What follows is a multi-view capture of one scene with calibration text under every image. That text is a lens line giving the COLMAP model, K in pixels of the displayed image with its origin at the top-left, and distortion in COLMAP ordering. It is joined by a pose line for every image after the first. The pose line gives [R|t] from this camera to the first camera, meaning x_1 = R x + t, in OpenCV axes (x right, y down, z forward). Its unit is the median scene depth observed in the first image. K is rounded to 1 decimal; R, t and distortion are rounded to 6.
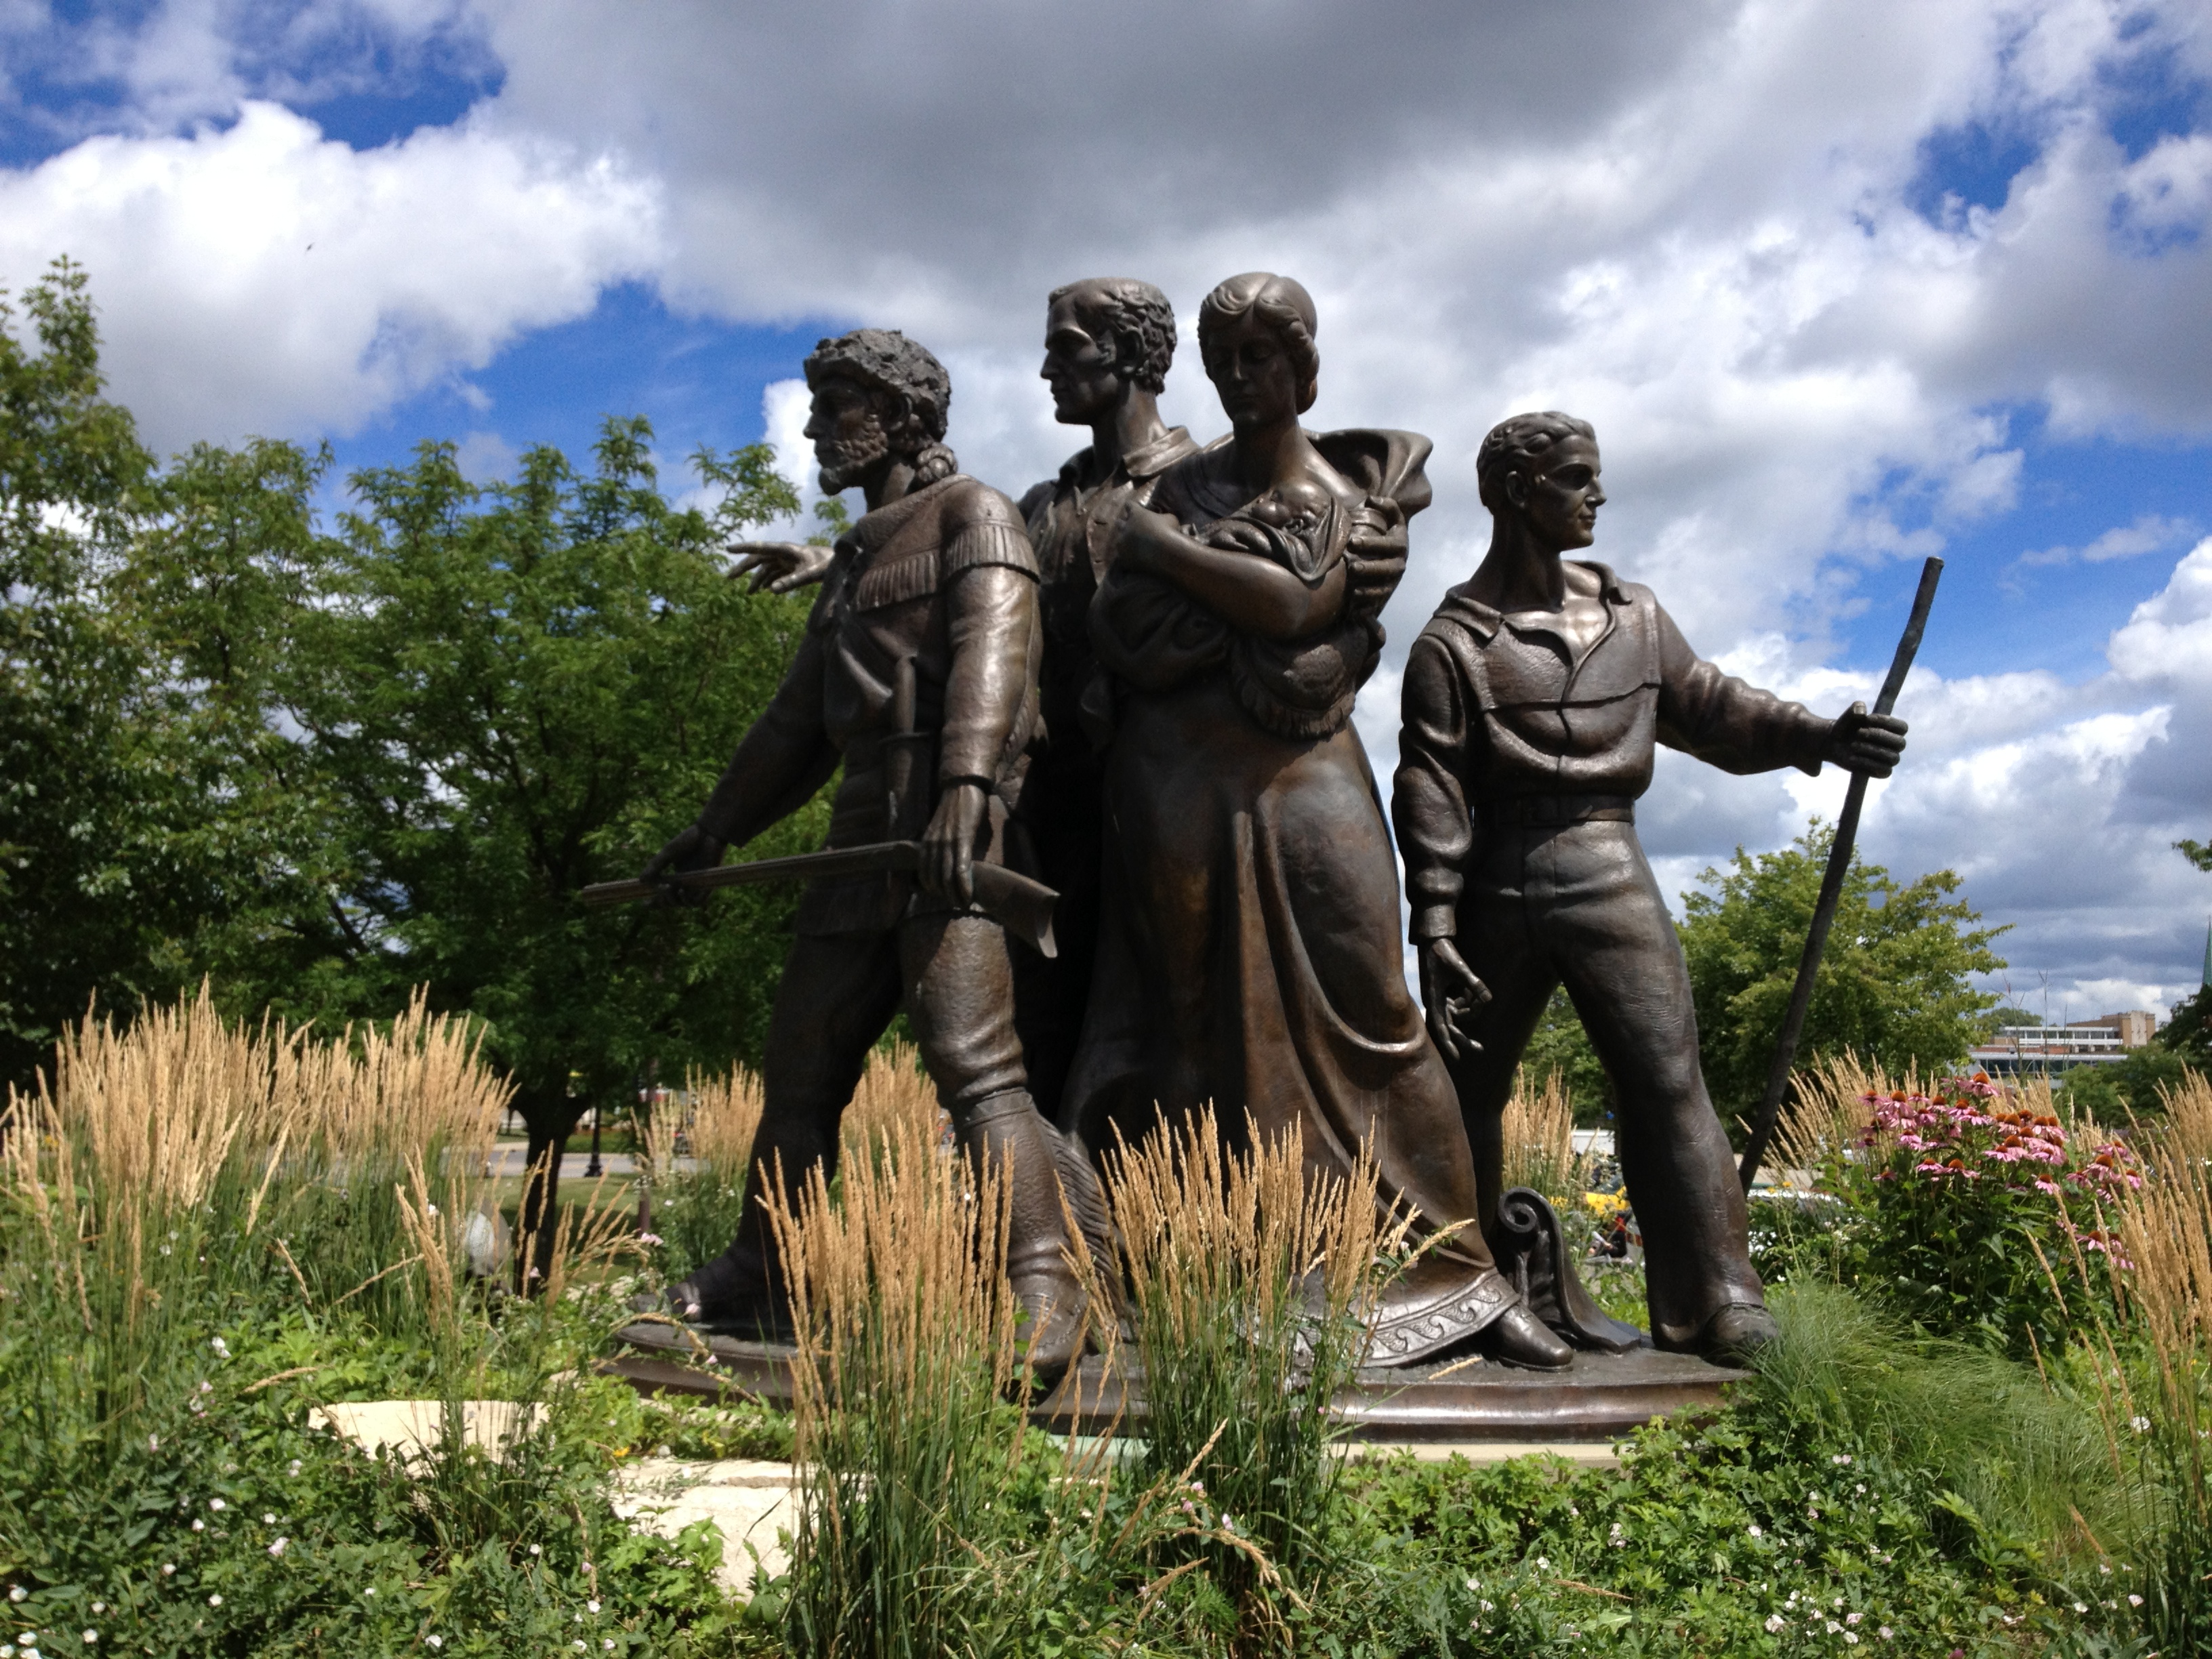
lens RADIAL K [[2260.3, 0, 1106.7], [0, 2260.3, 831.4], [0, 0, 1]] dist [0.069411, 0.000000]
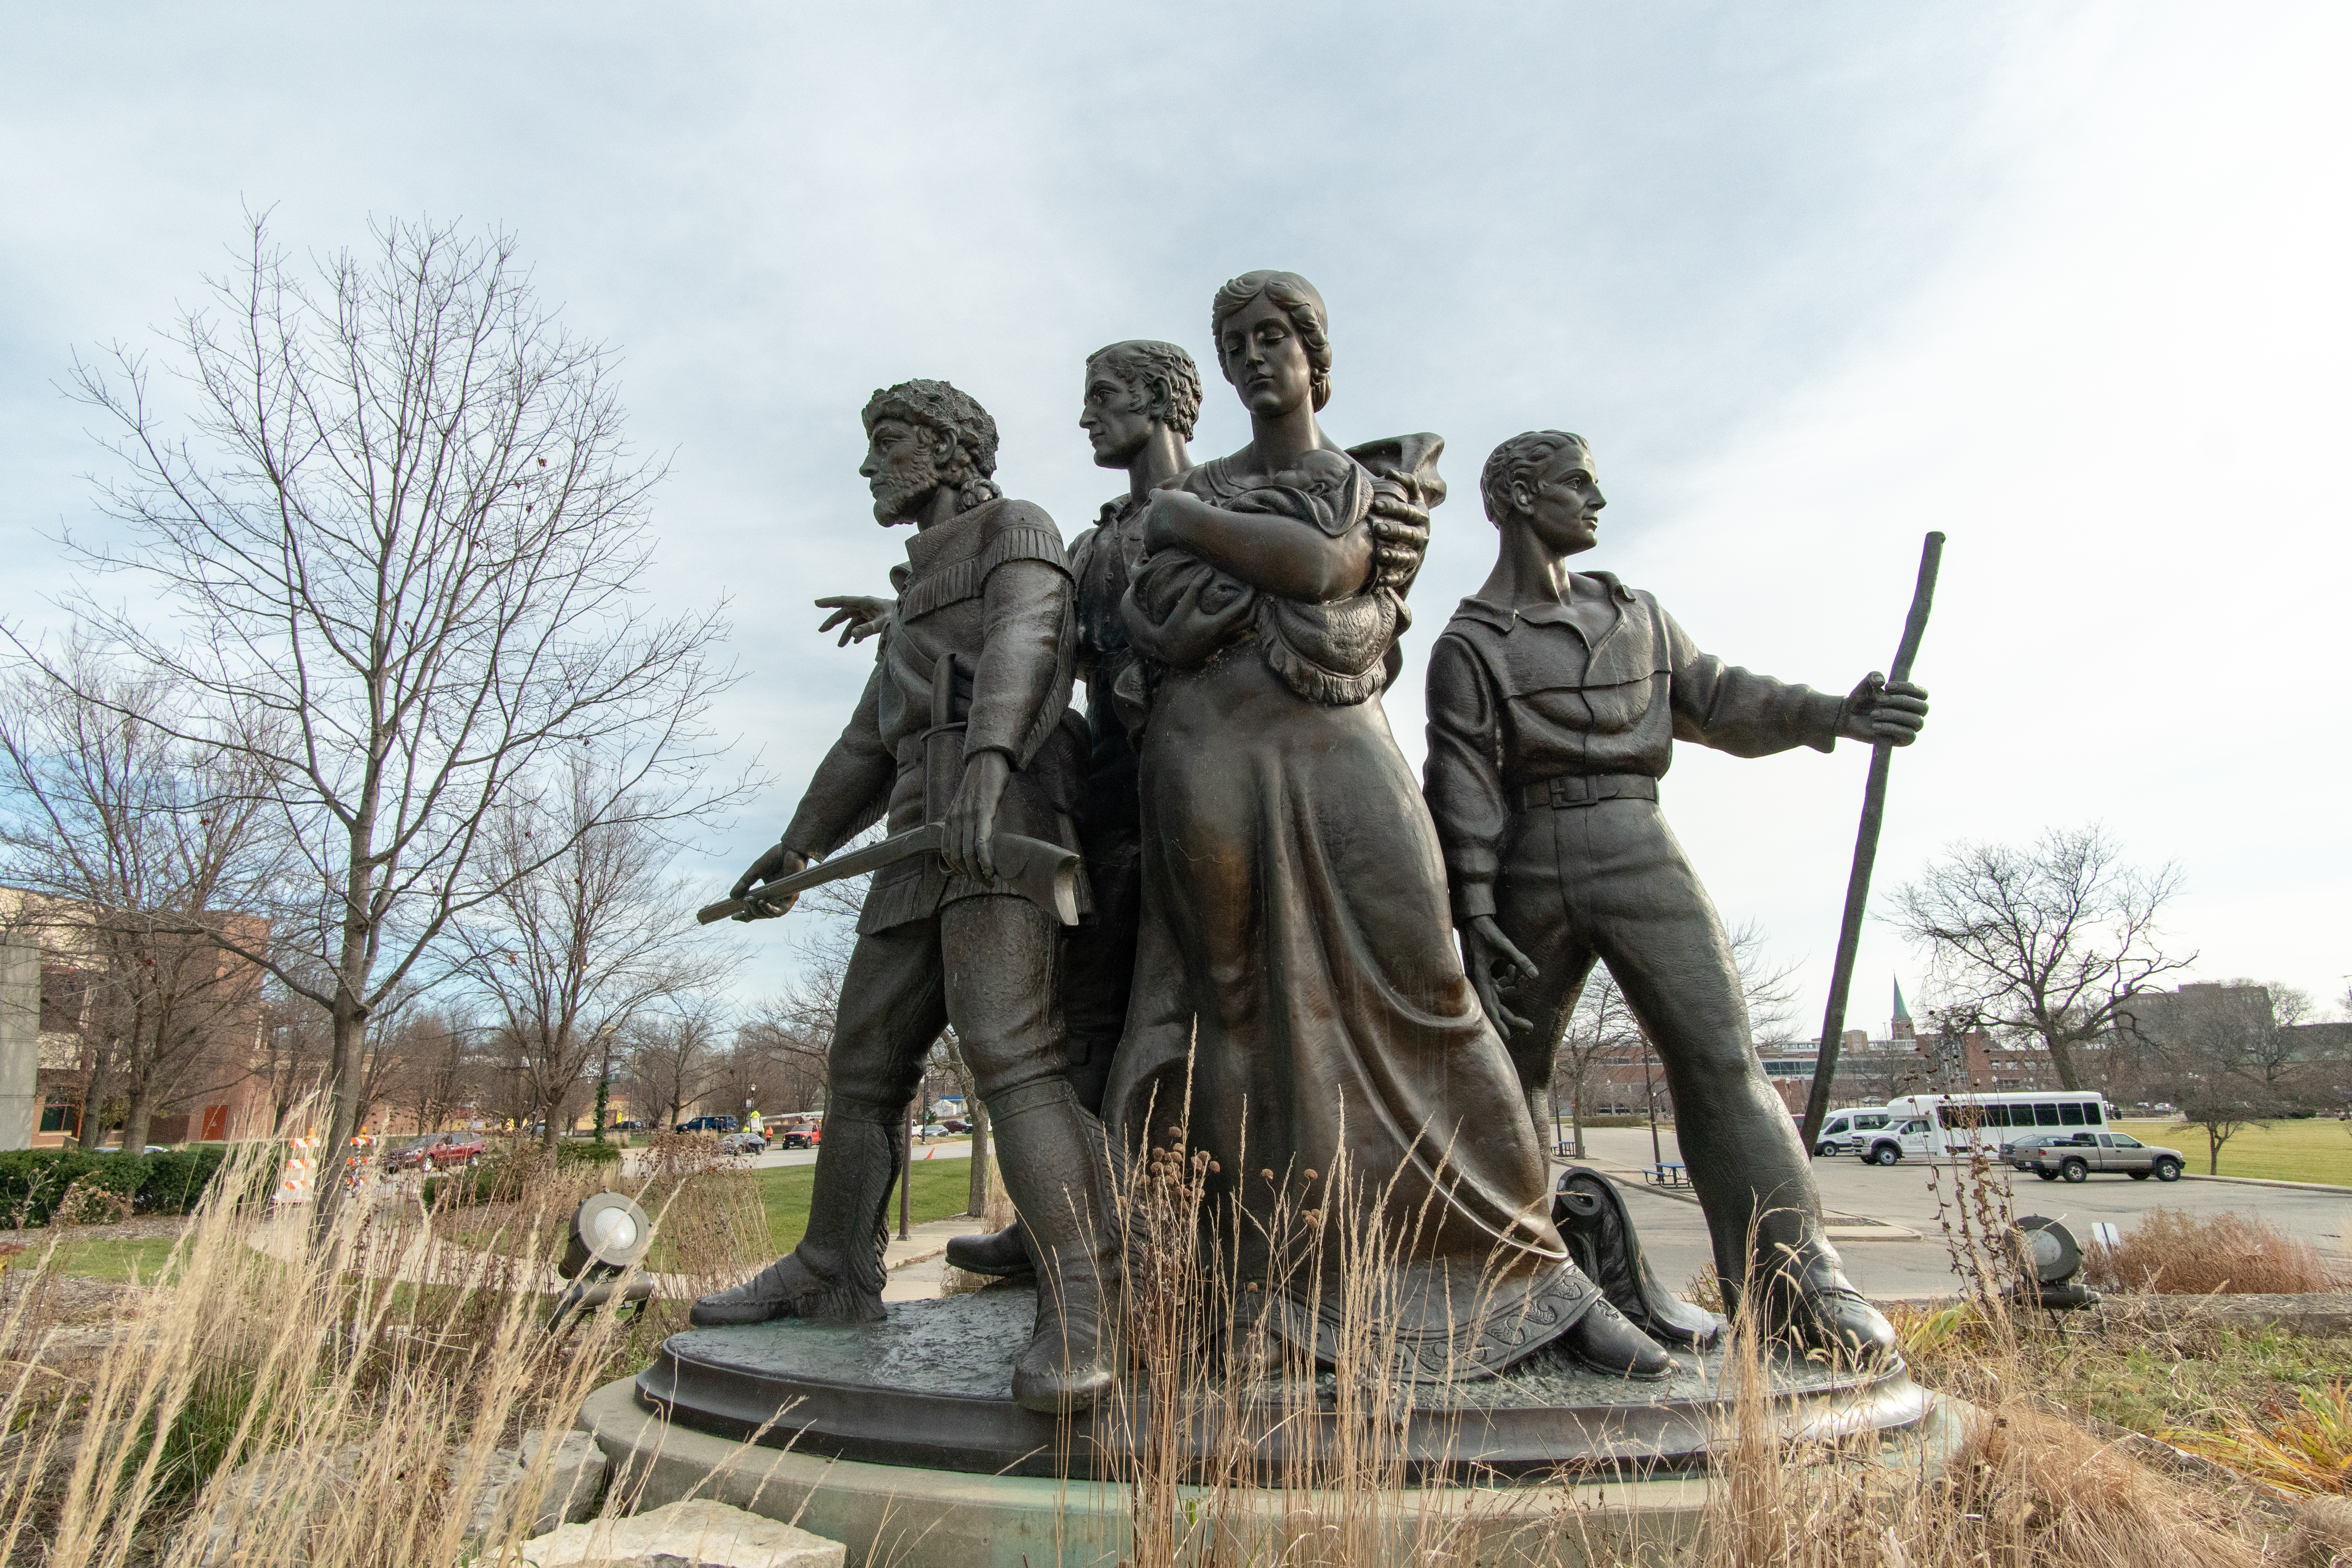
lens RADIAL K [[1234.8, 0, 1163.0], [0, 1234.8, 782.7], [0, 0, 1]] dist [0.011679, 0.000579]
pose [[0.998283, -0.040514, -0.042305, 0.030829], [0.034268, 0.989679, -0.139147, 0.060134], [0.047506, 0.137458, 0.989368, 0.439151]]
